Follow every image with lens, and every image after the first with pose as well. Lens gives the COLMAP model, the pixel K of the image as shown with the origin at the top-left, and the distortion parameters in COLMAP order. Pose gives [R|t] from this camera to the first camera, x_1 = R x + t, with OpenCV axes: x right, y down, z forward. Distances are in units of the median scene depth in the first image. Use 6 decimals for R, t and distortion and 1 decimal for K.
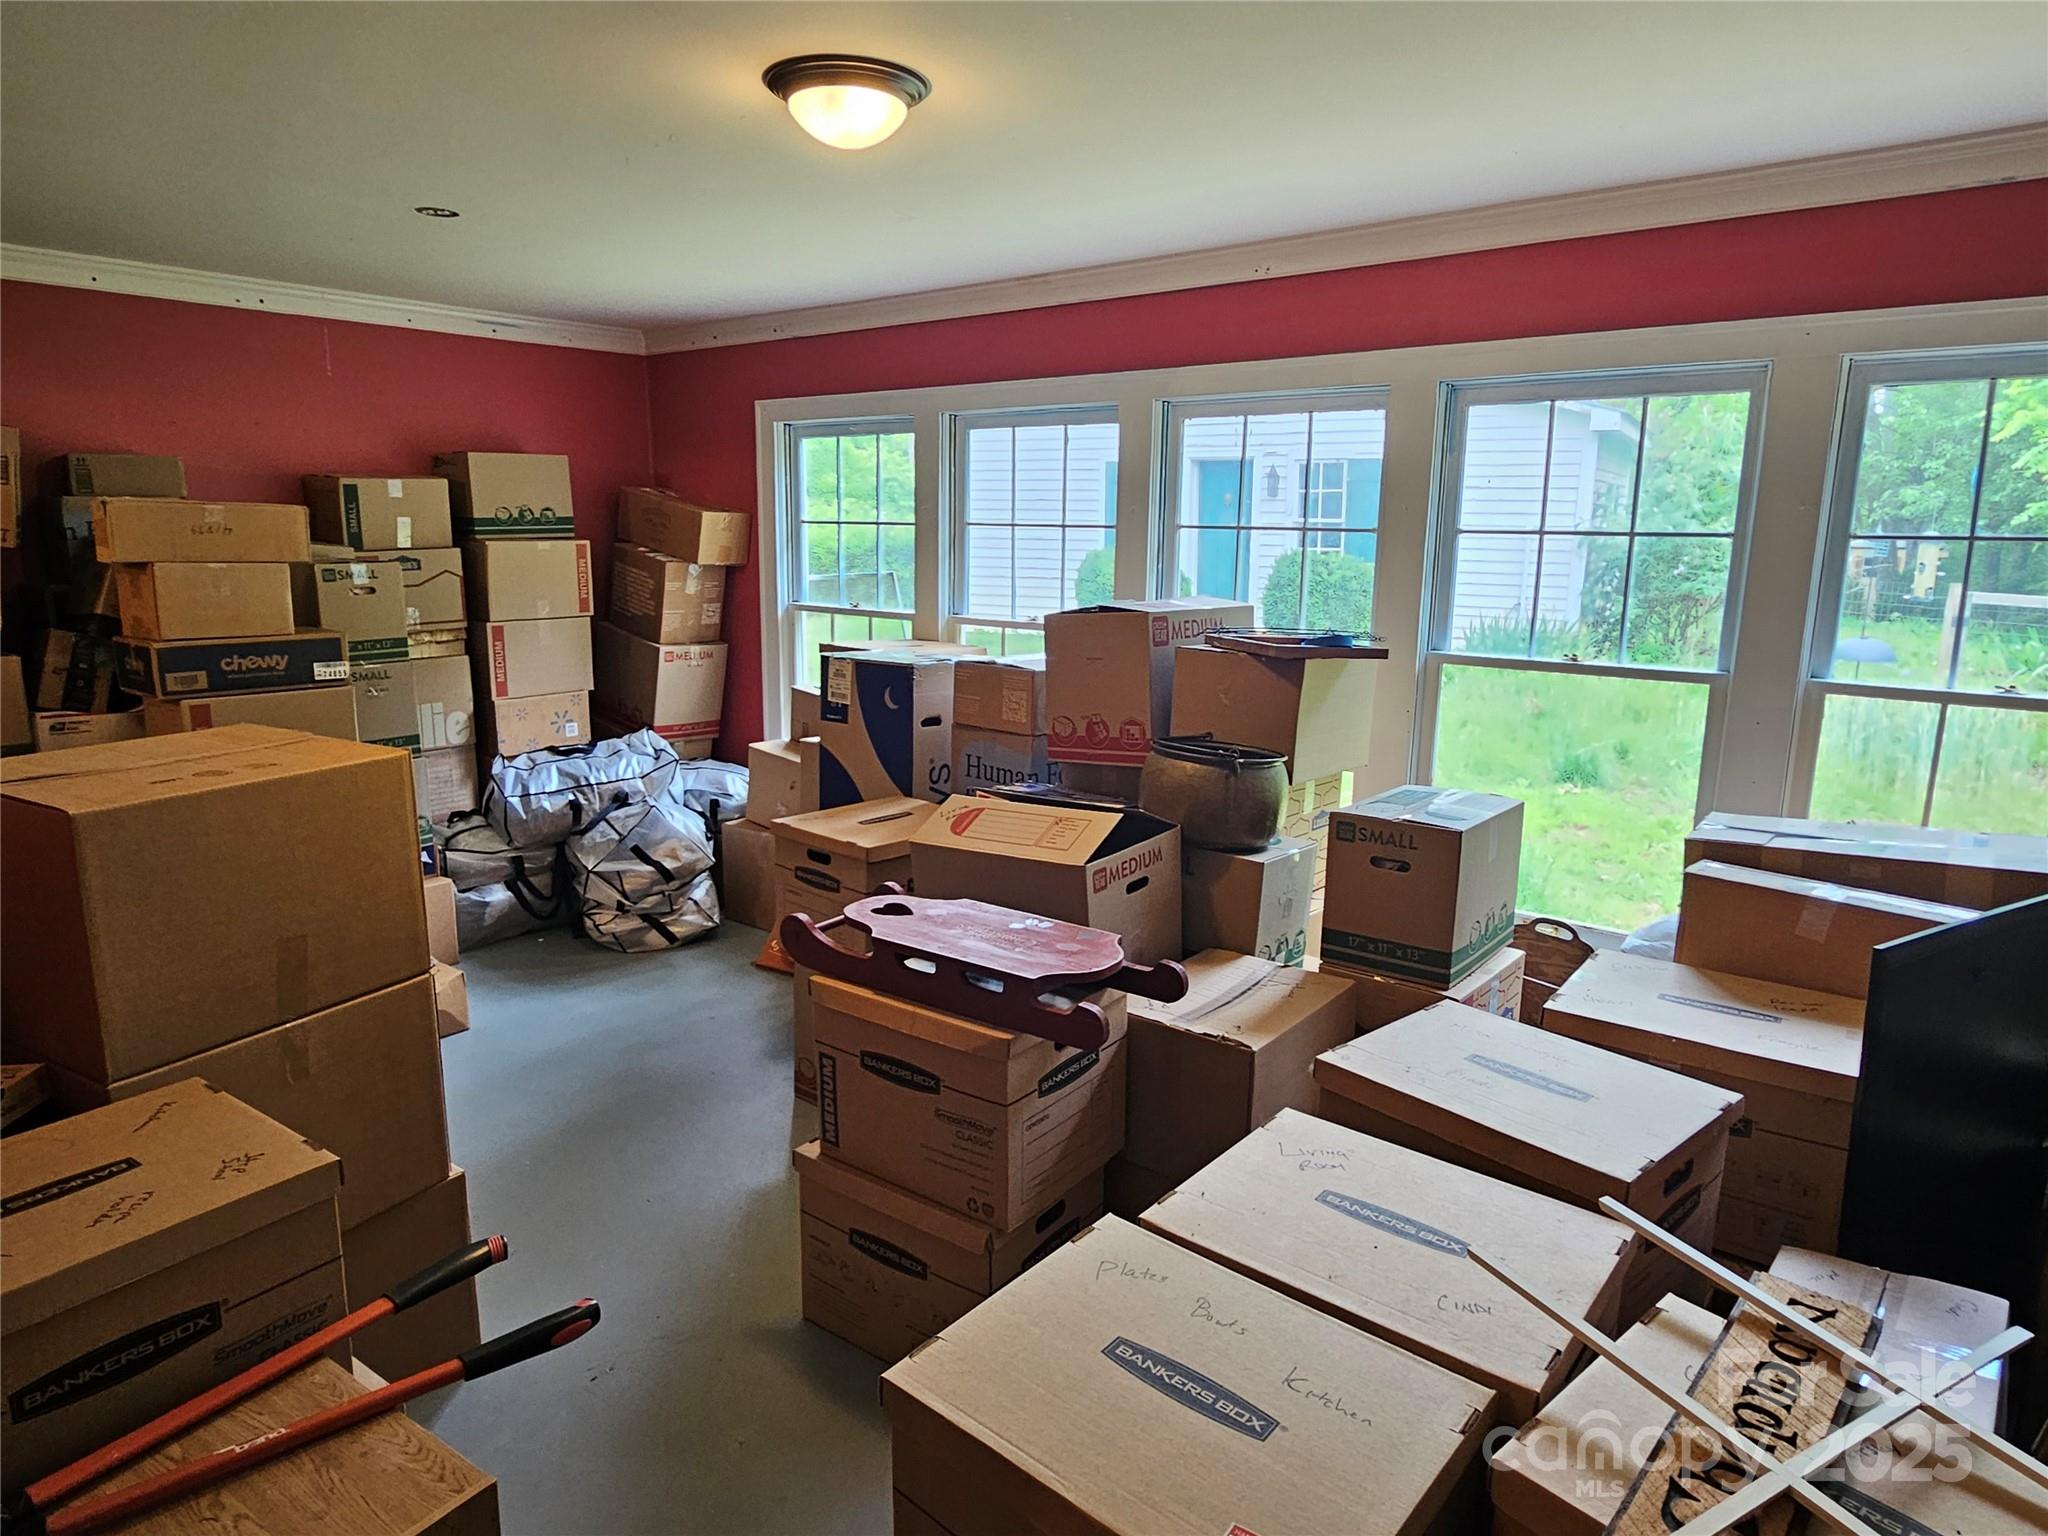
lens RADIAL K [[1241.0, 0, 1022.3], [0, 1241.0, 759.9], [0, 0, 1]] dist [0.007408, -0.003142]
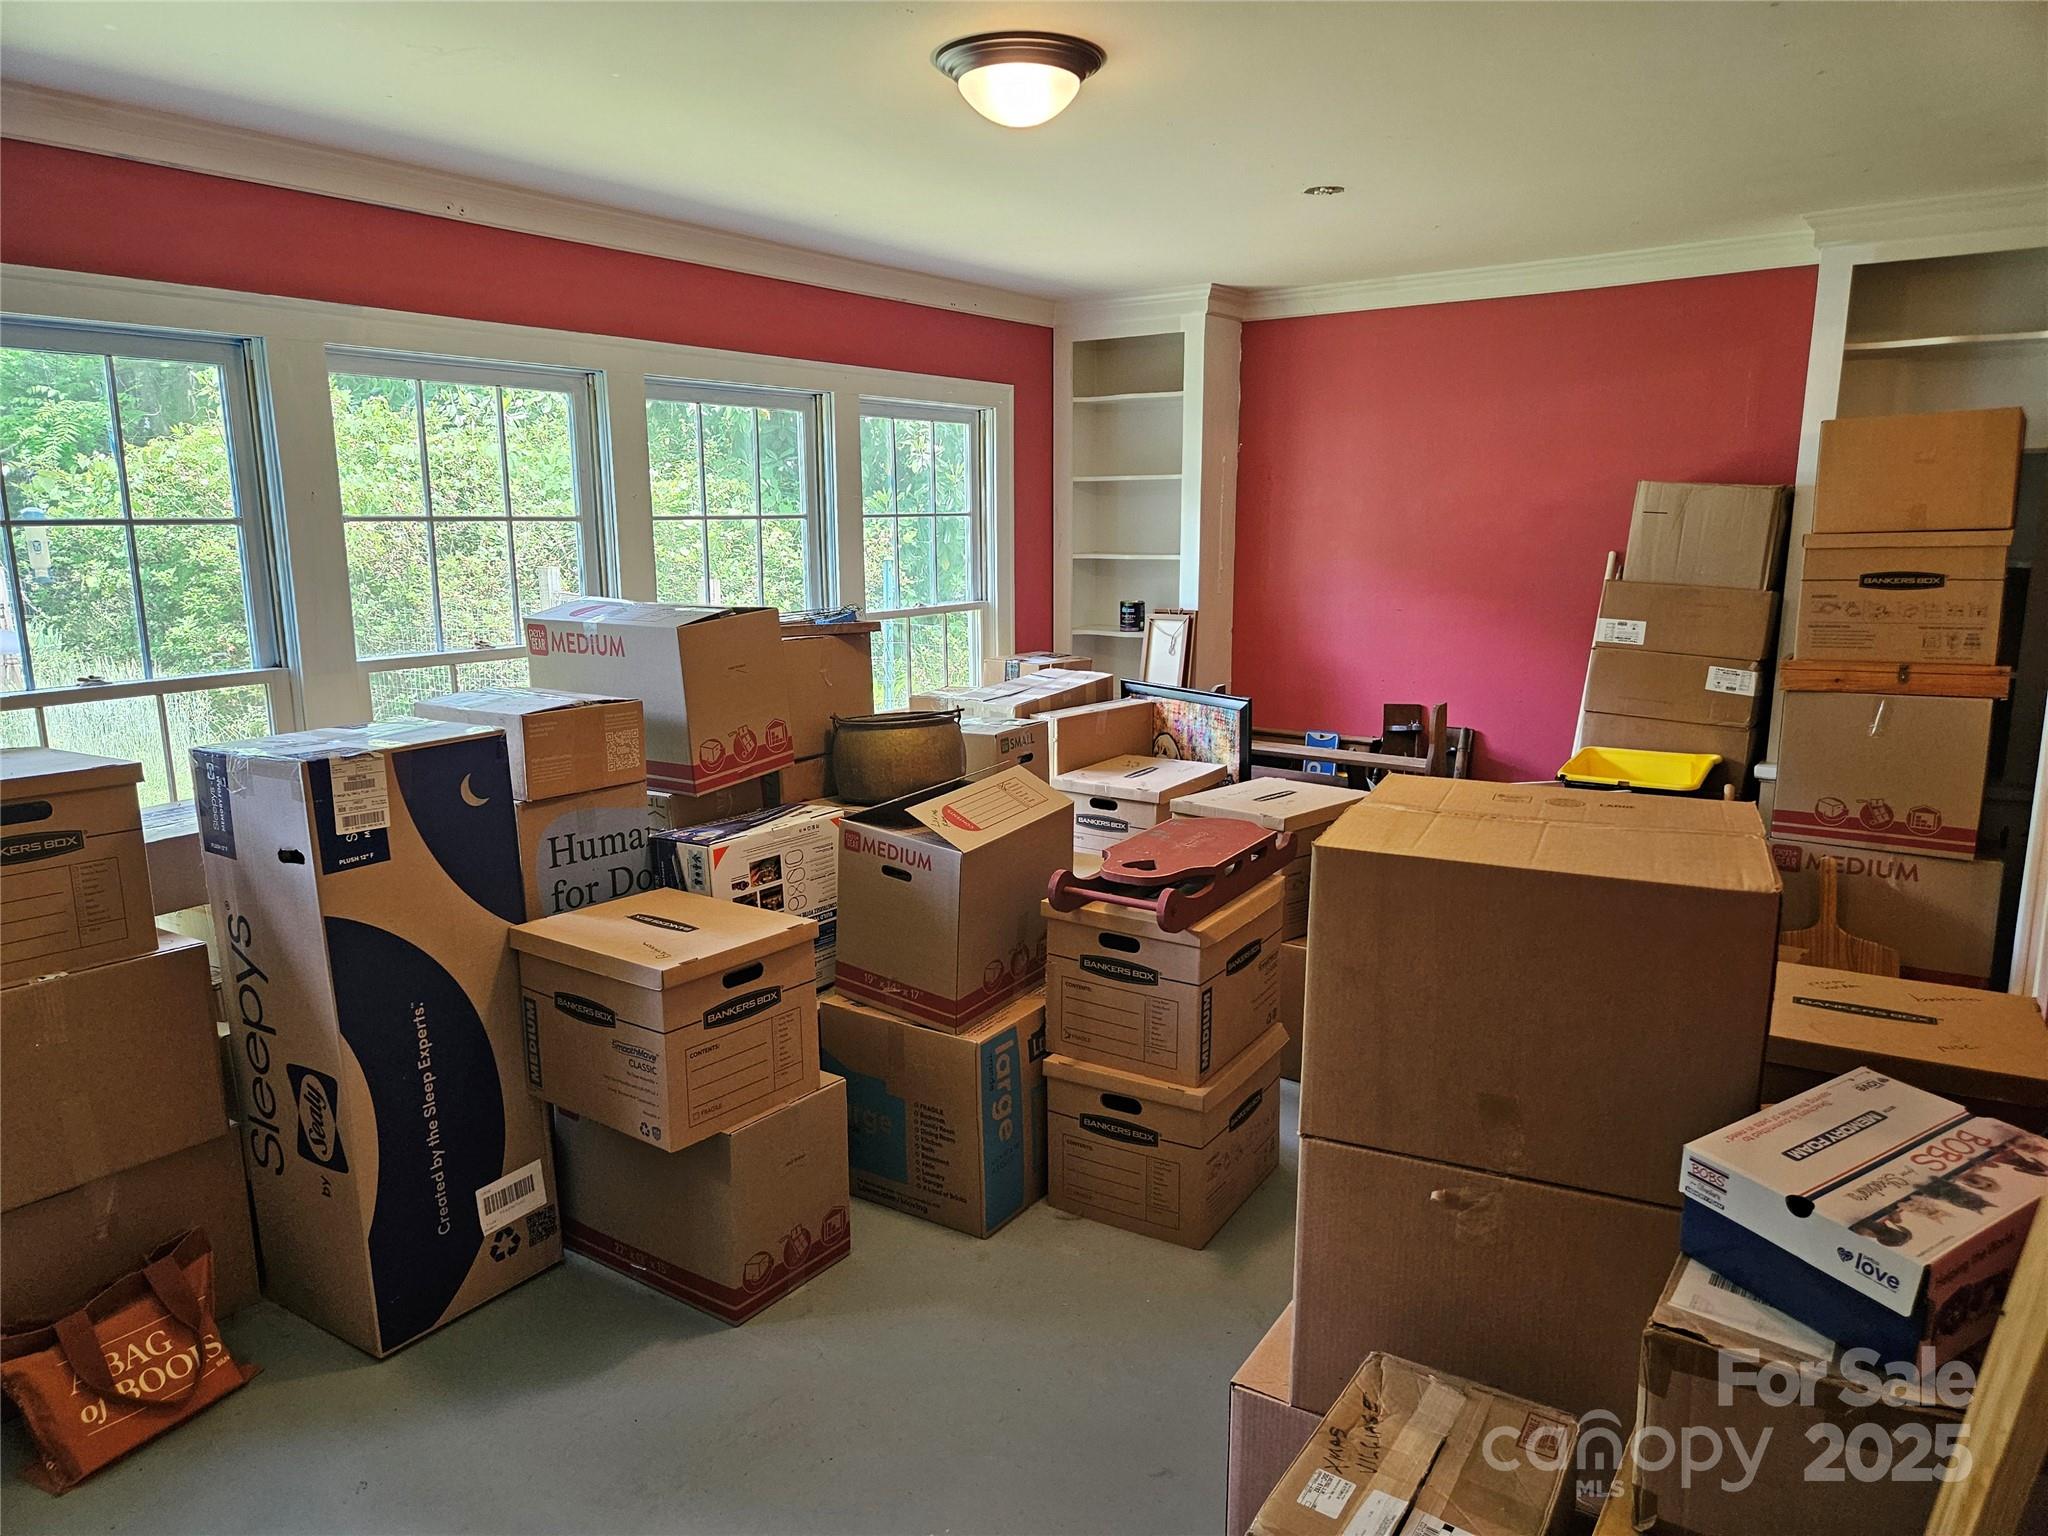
lens RADIAL K [[1371.3, 0, 1022.2], [0, 1371.3, 781.0], [0, 0, 1]] dist [0.035931, -0.006883]
pose [[-0.089830, -0.200719, 0.975522, -0.856517], [0.194592, 0.957067, 0.214841, -0.157607], [-0.976762, 0.209128, -0.046915, 0.770003]]
